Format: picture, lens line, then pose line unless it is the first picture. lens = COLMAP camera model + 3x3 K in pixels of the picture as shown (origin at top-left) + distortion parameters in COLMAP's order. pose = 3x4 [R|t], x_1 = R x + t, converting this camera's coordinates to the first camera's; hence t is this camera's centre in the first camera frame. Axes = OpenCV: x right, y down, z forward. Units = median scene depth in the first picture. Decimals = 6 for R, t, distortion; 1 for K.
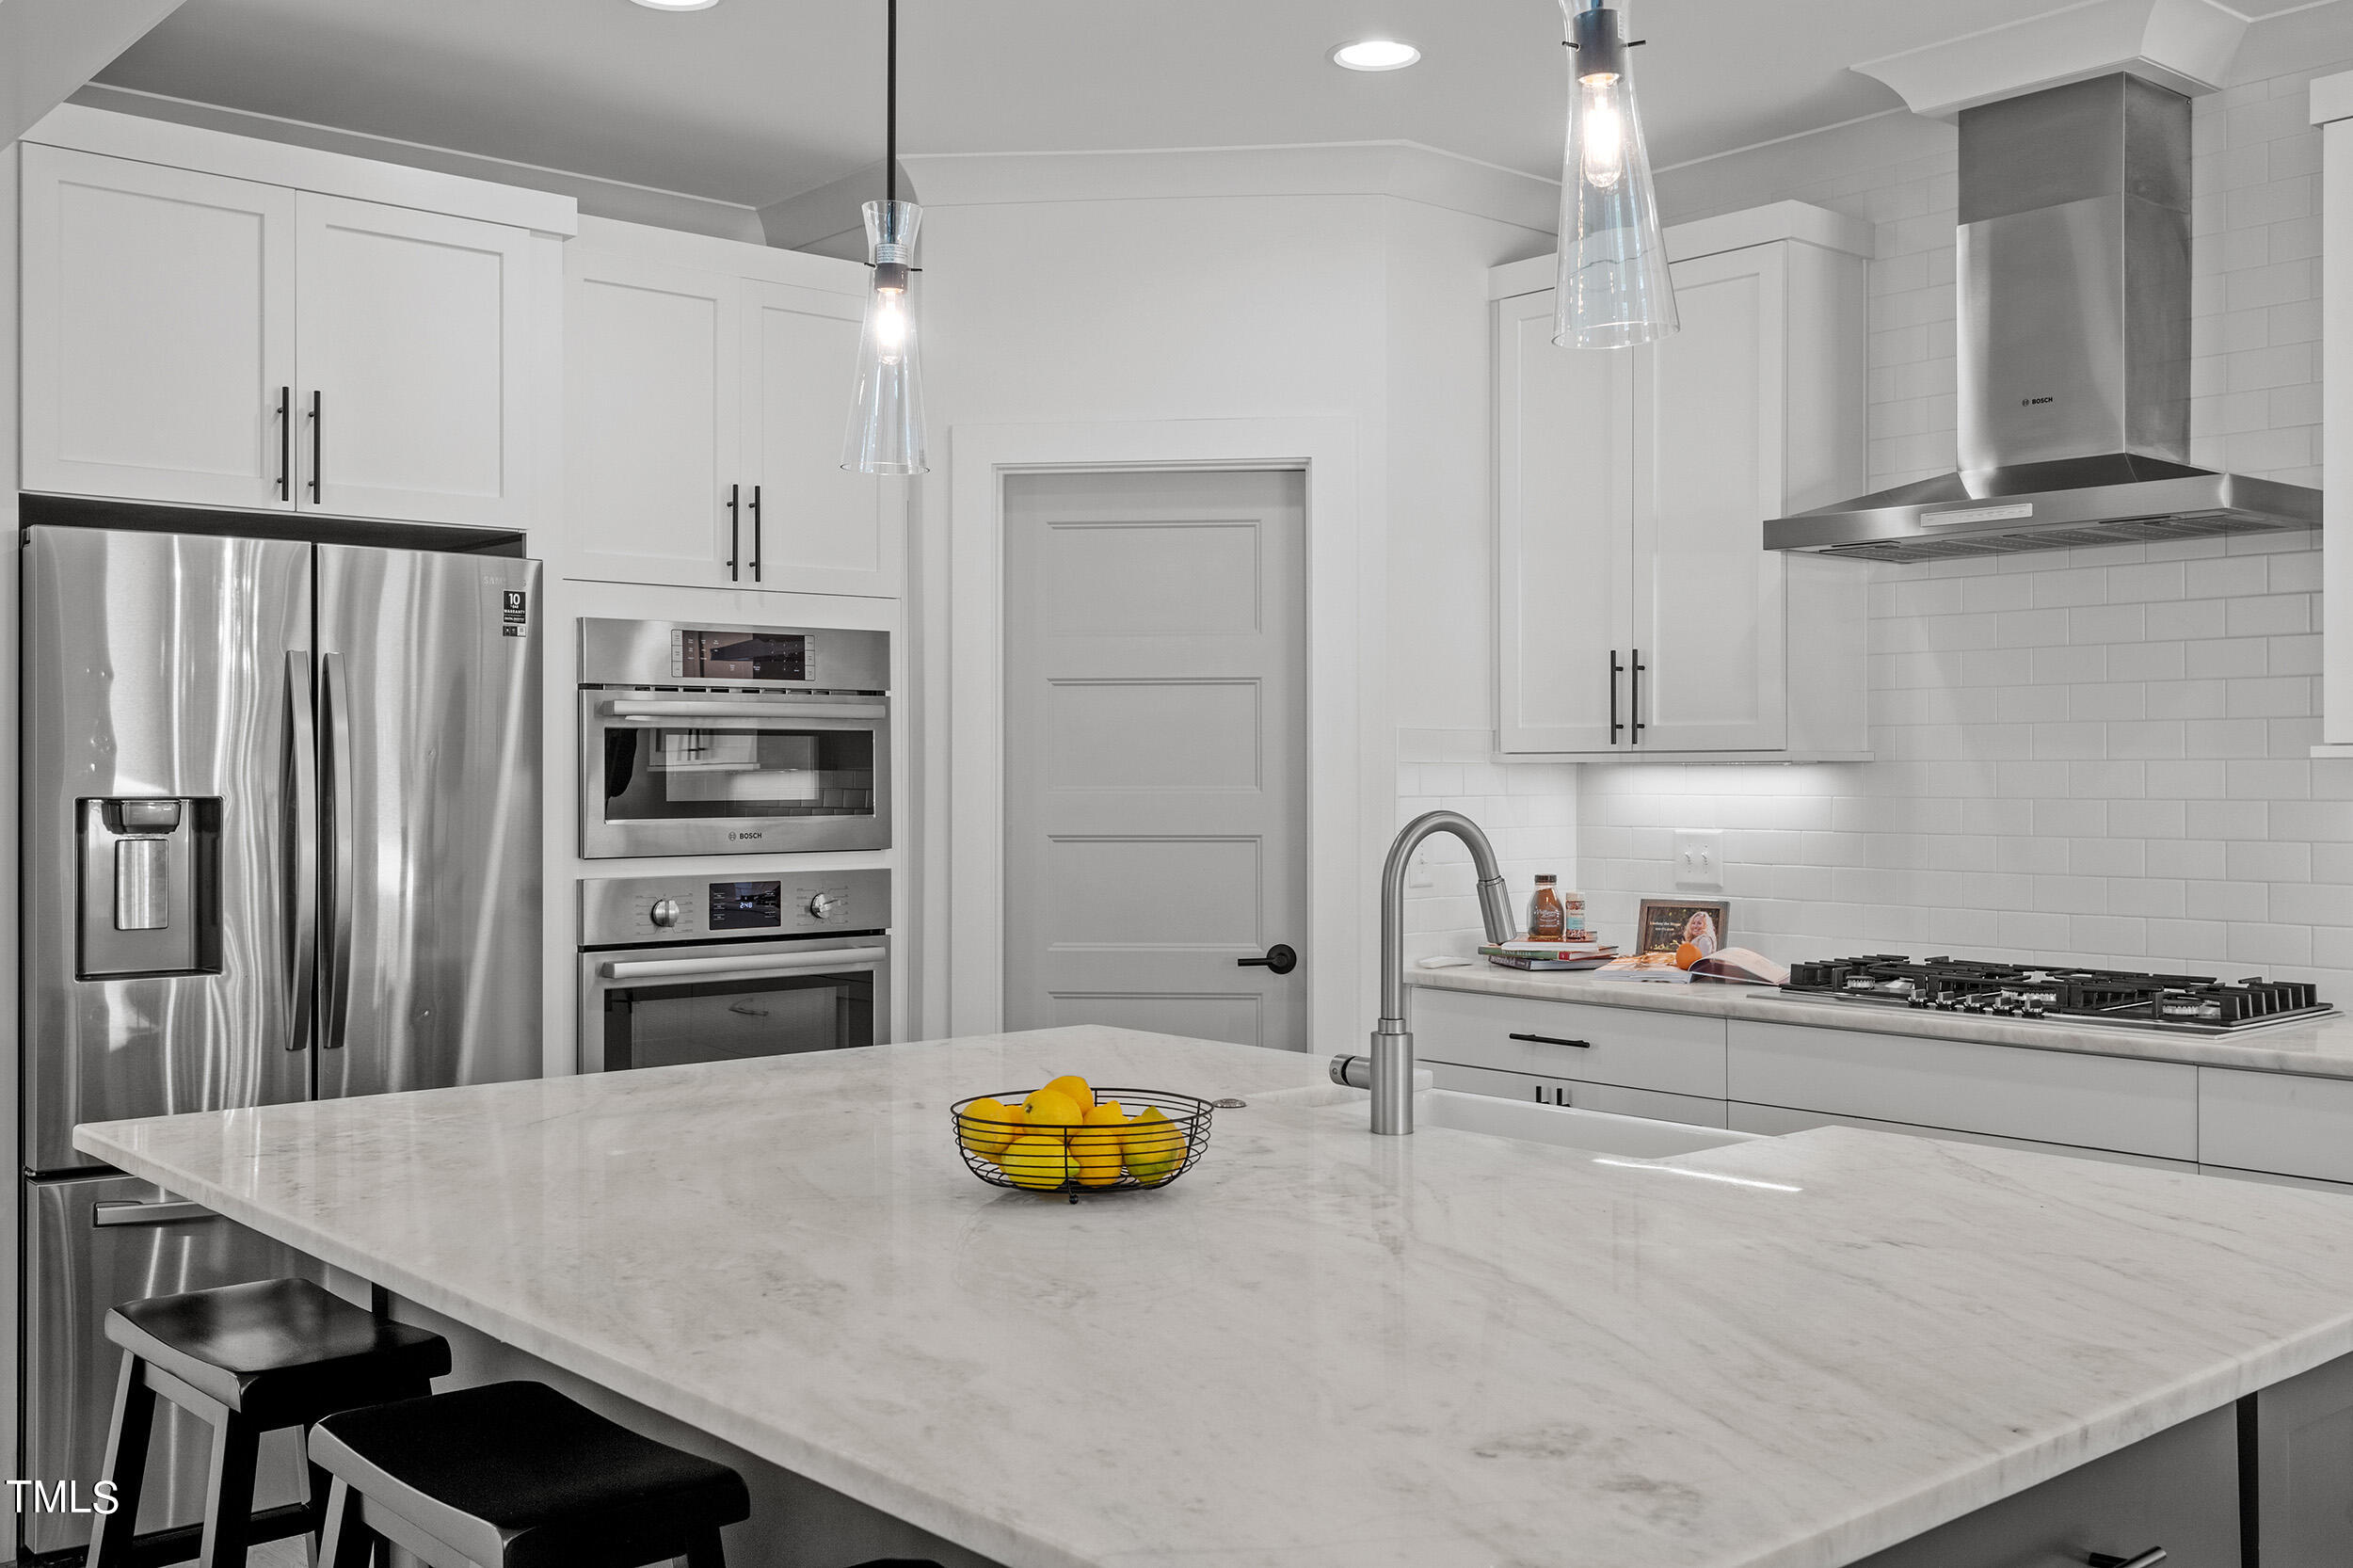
lens RADIAL K [[2201.3, 0, 1176.5], [0, 2201.3, 784.0], [0, 0, 1]] dist [0.019021, 0.000037]
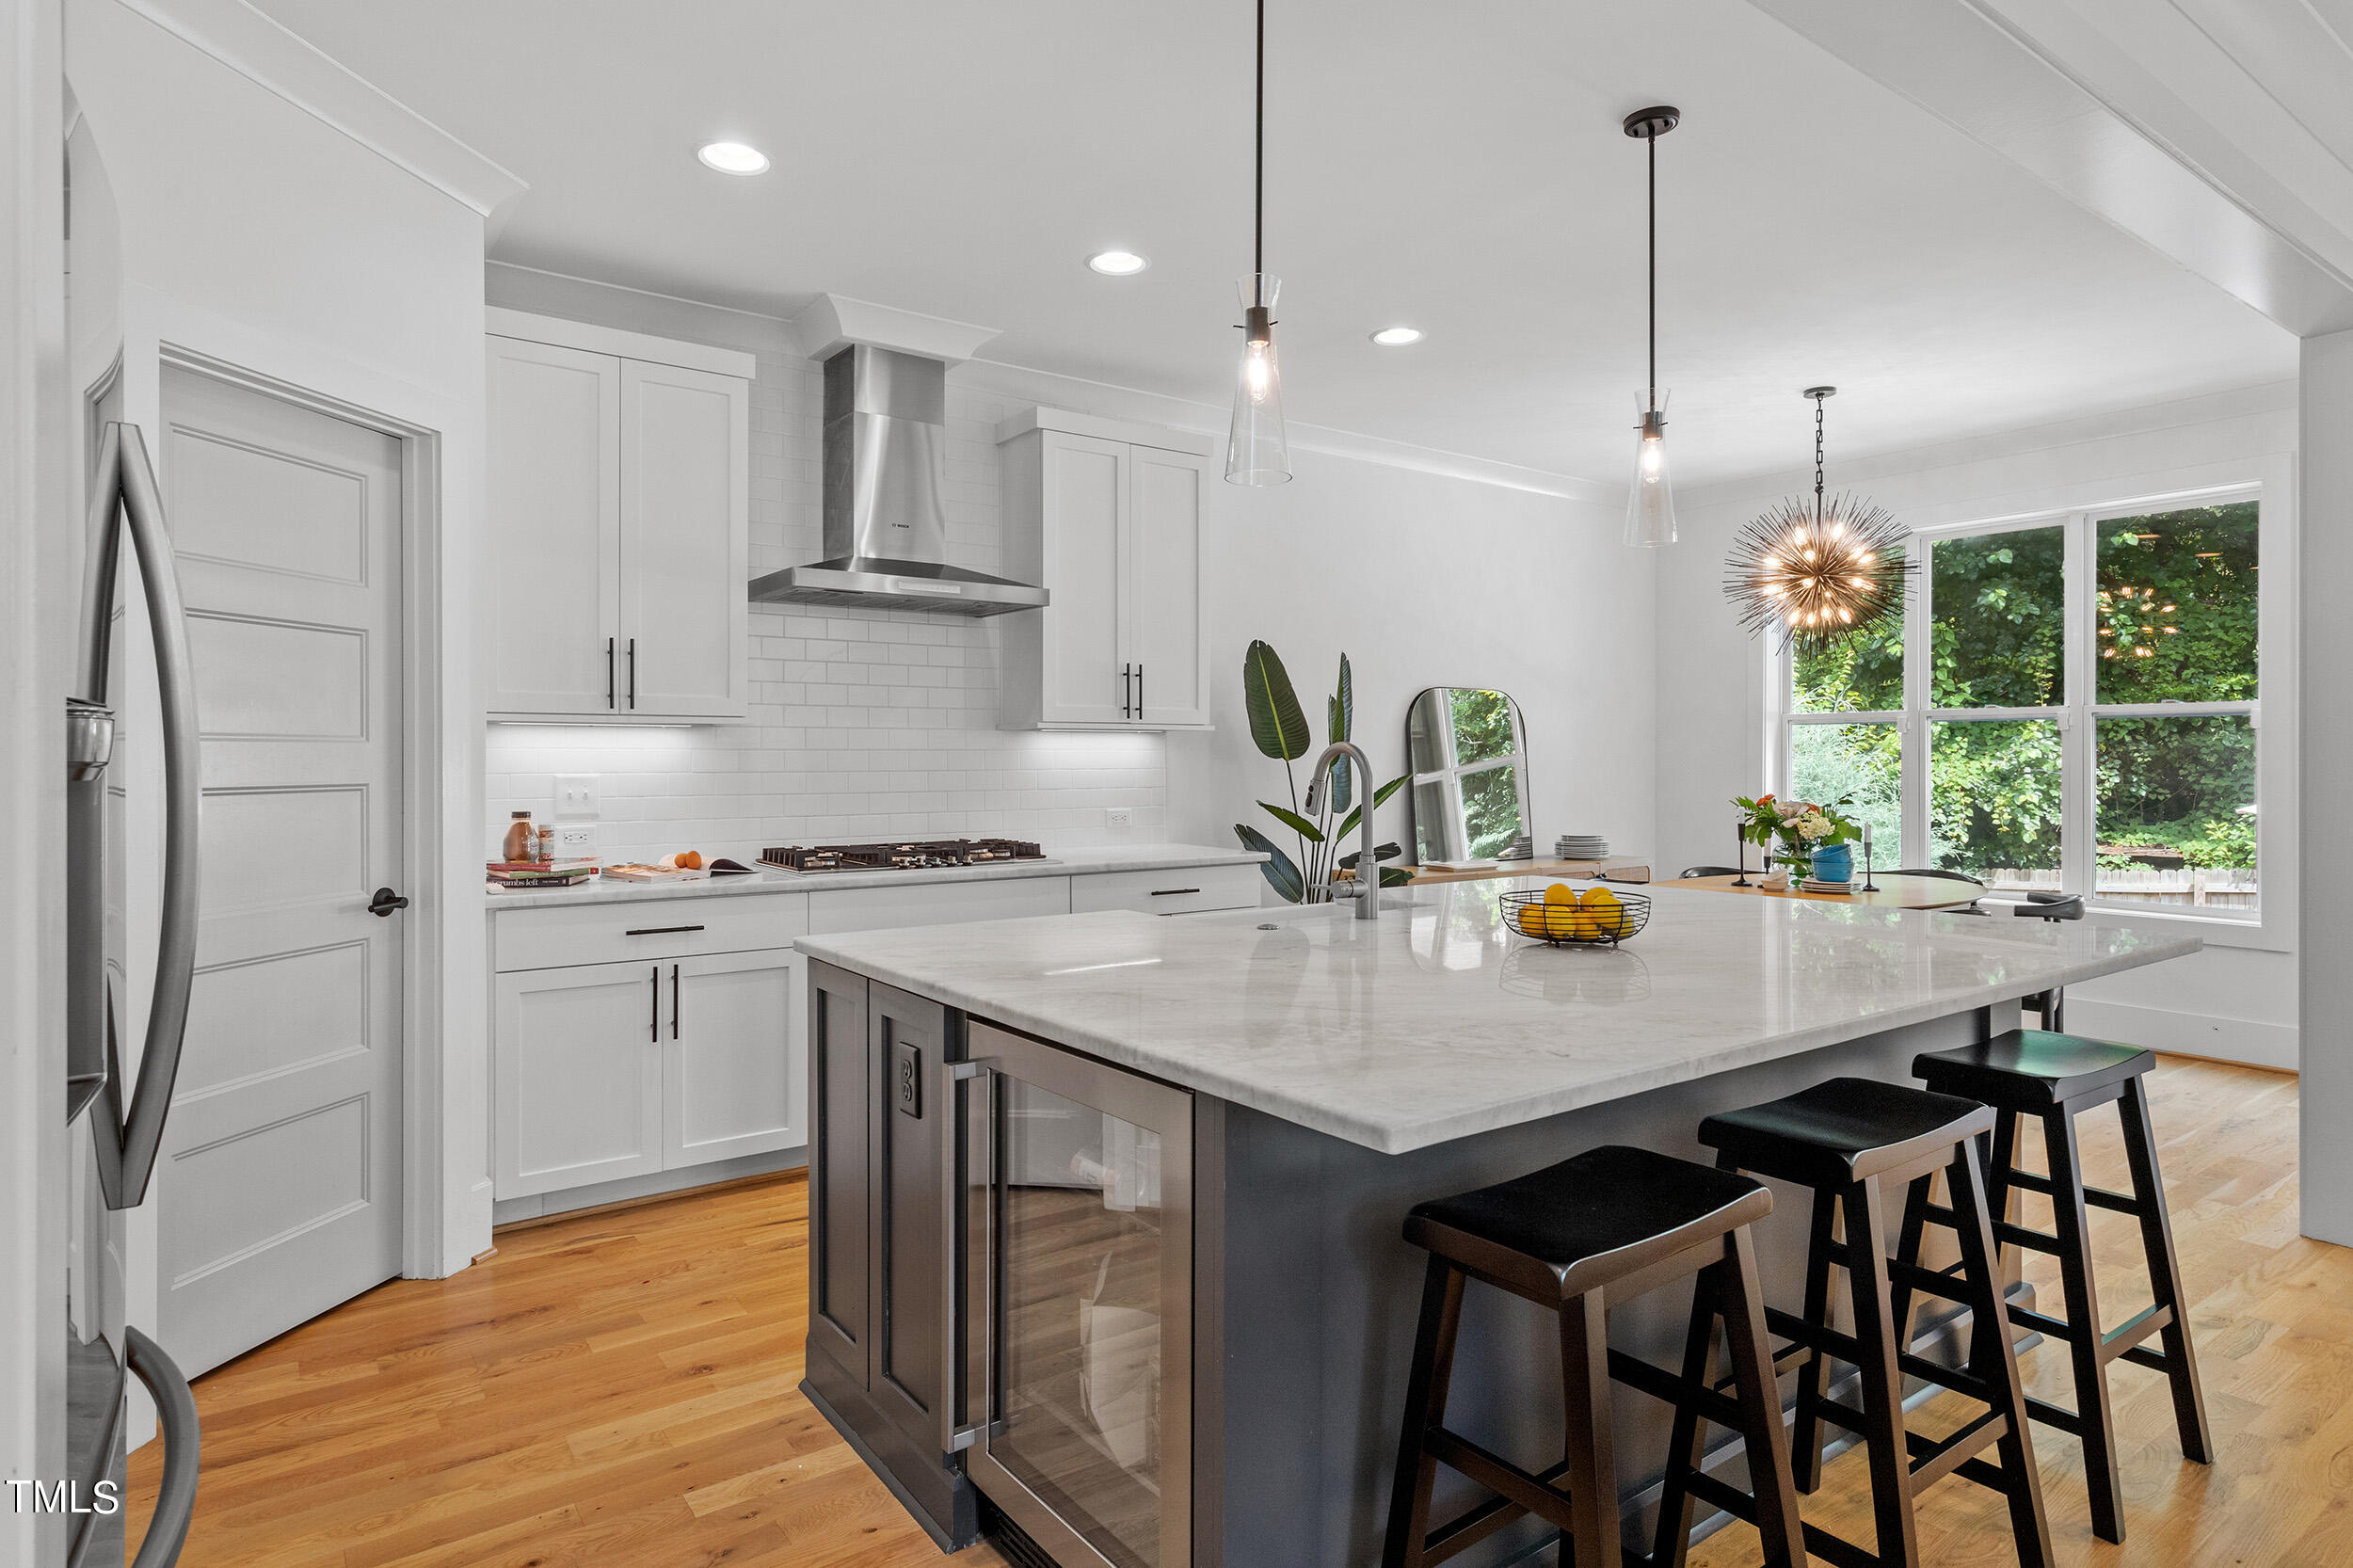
lens RADIAL K [[1307.3, 0, 1176.5], [0, 1307.3, 784.0], [0, 0, 1]] dist [-0.003891, -0.000738]
pose [[0.088427, -0.018116, 0.995918, -0.572390], [0.007301, 0.999820, 0.017539, 0.016756], [-0.996056, 0.005721, 0.088543, 0.614626]]
